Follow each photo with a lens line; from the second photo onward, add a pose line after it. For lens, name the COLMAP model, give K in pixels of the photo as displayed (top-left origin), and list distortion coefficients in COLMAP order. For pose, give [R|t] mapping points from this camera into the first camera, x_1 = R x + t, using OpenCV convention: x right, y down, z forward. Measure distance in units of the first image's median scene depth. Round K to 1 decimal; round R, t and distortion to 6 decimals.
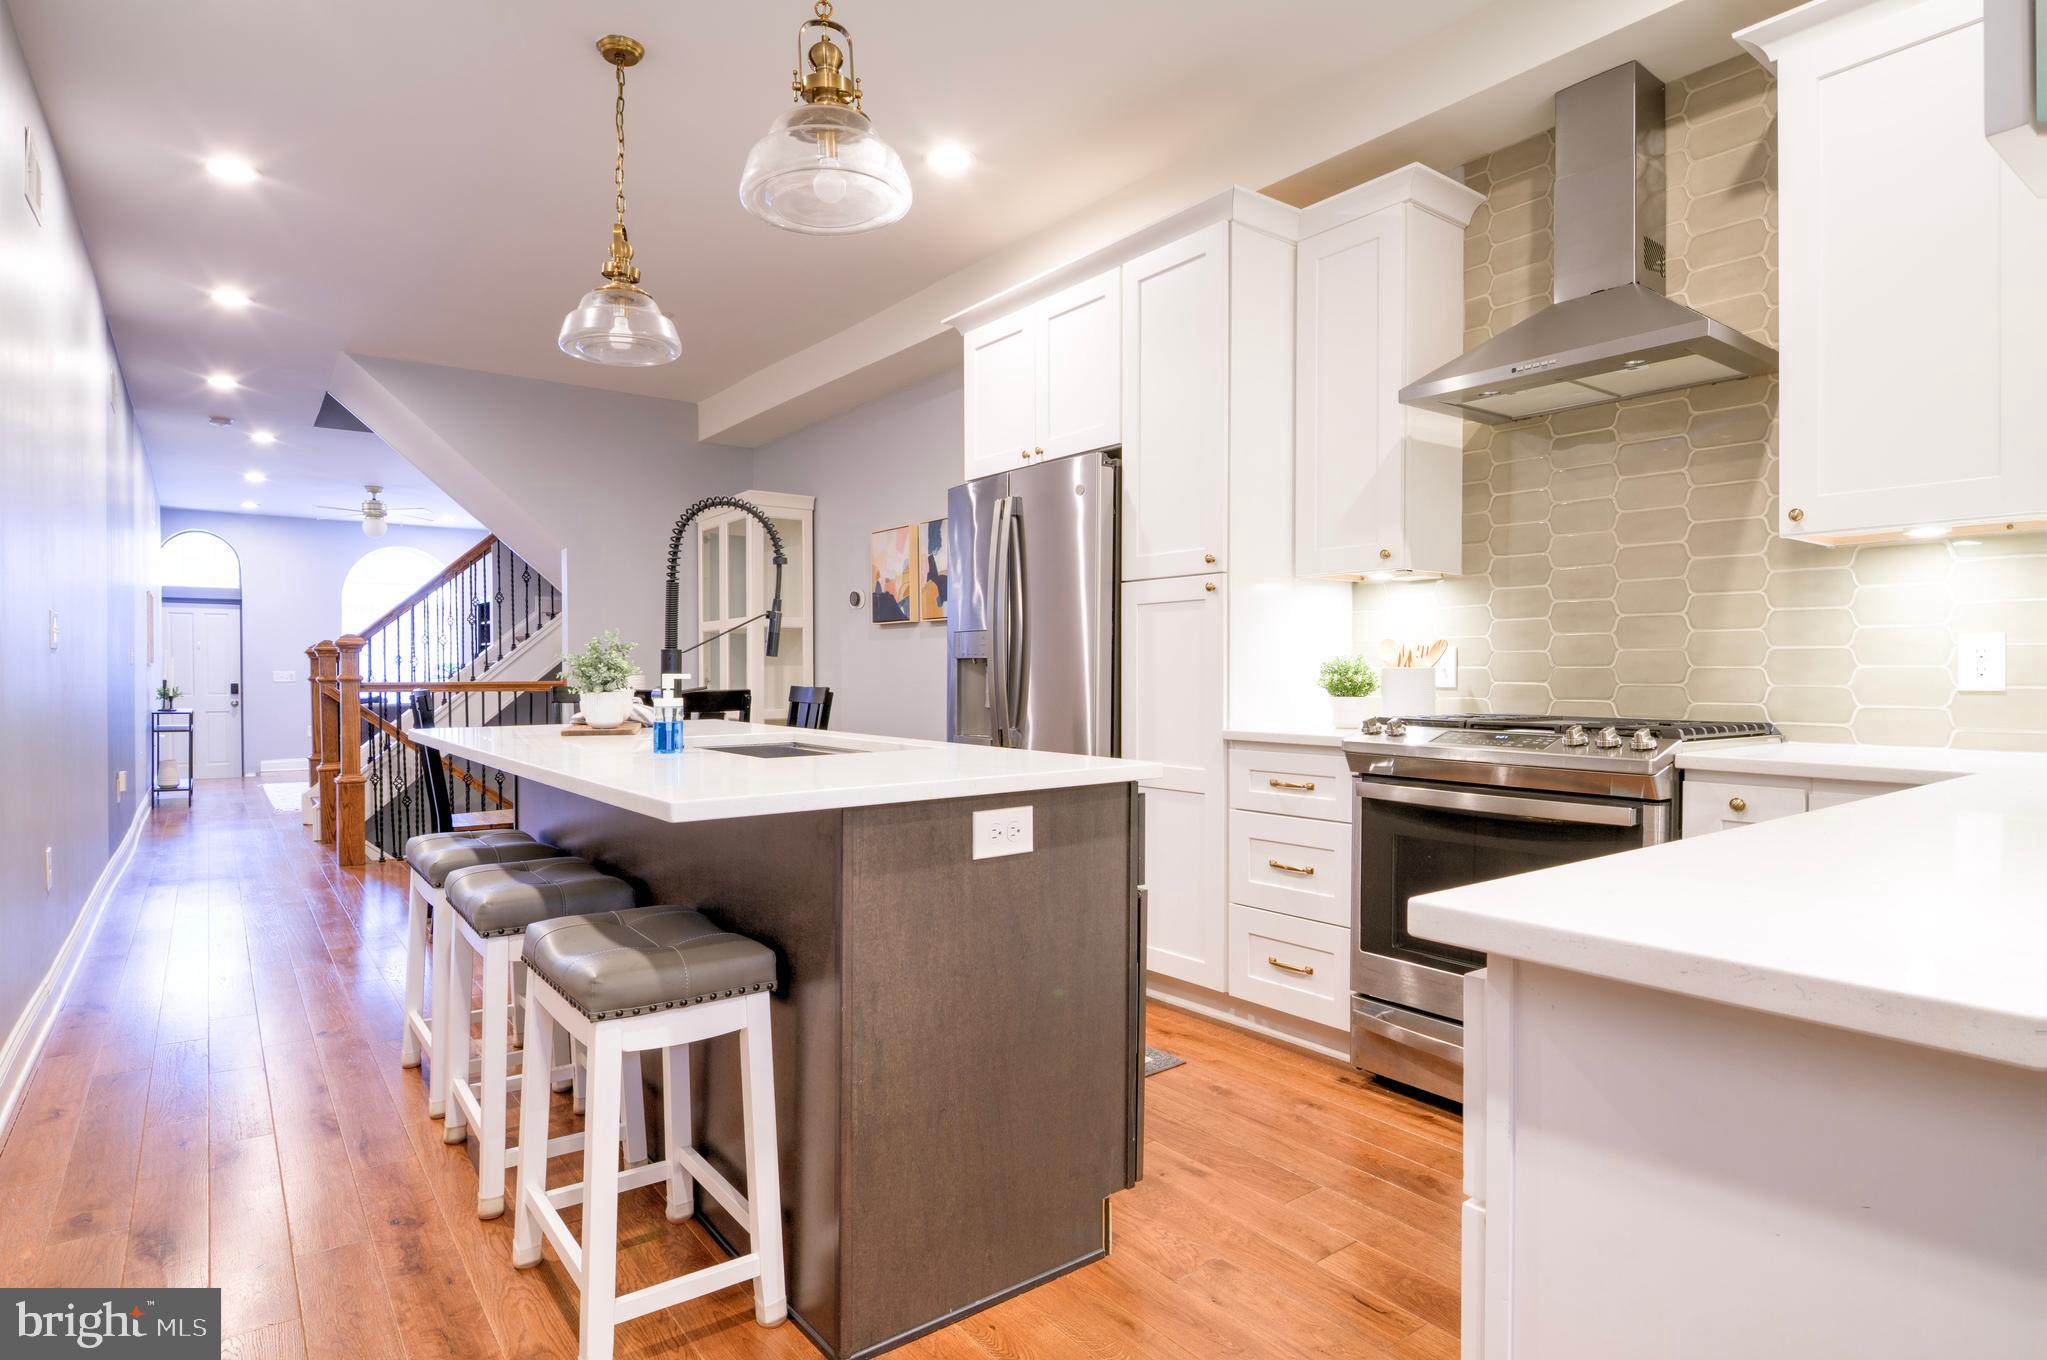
lens RADIAL K [[1070.1, 0, 1019.0], [0, 1070.1, 679.2], [0, 0, 1]] dist [-0.000438, -0.000251]
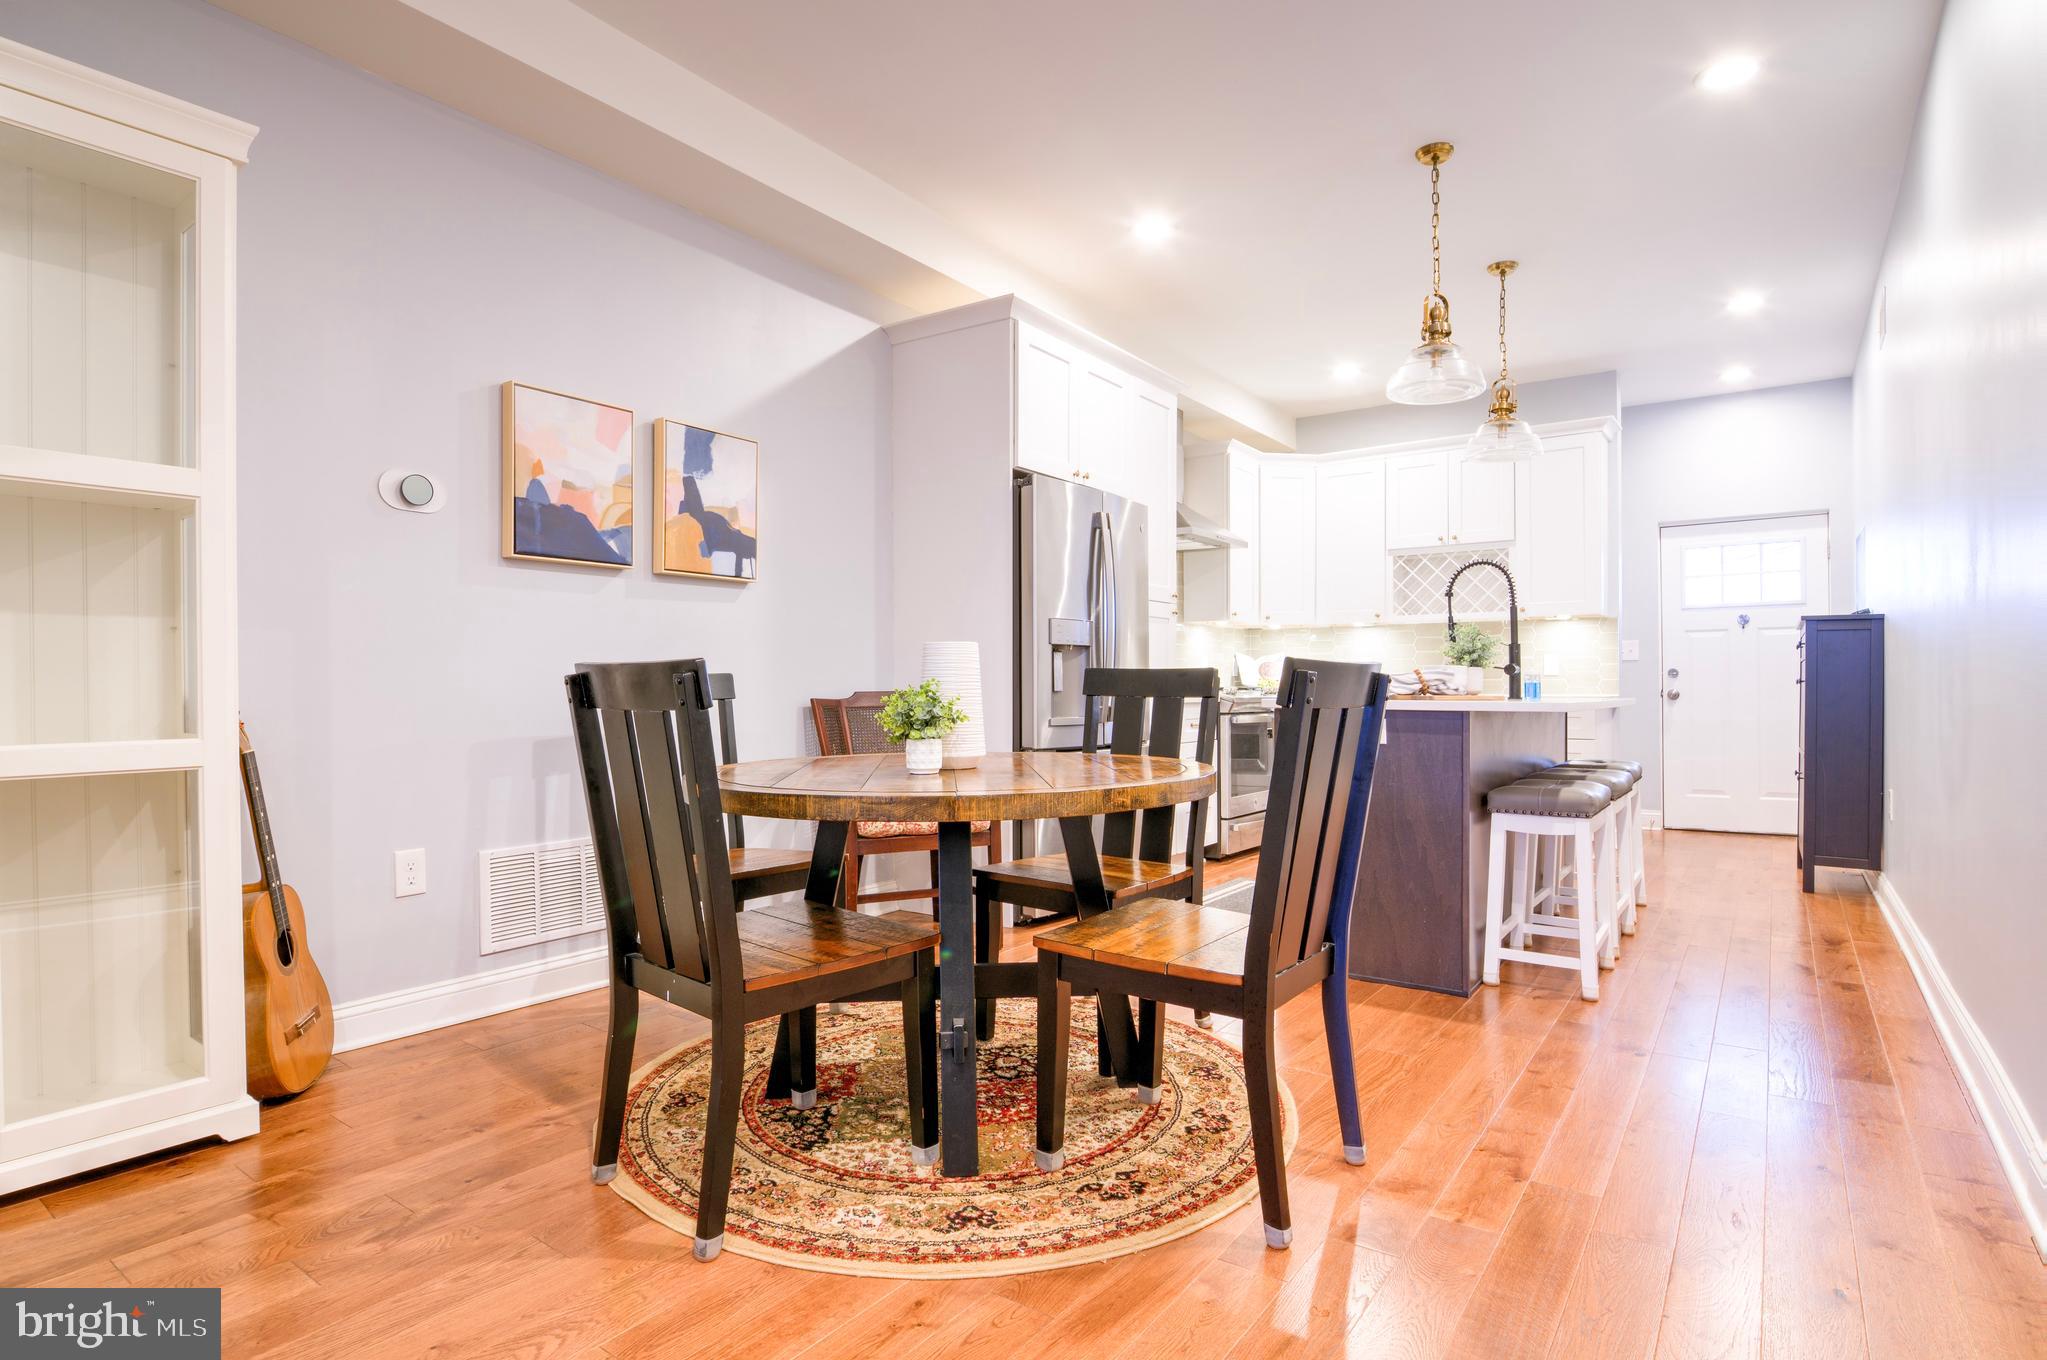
lens RADIAL K [[1070.1, 0, 1018.1], [0, 1070.1, 686.5], [0, 0, 1]] dist [-0.000438, -0.000251]
pose [[-0.297625, -0.000791, 0.954683, -0.744186], [0.005721, 0.999980, 0.002612, 0.012785], [-0.954666, 0.006239, -0.297614, 0.967432]]
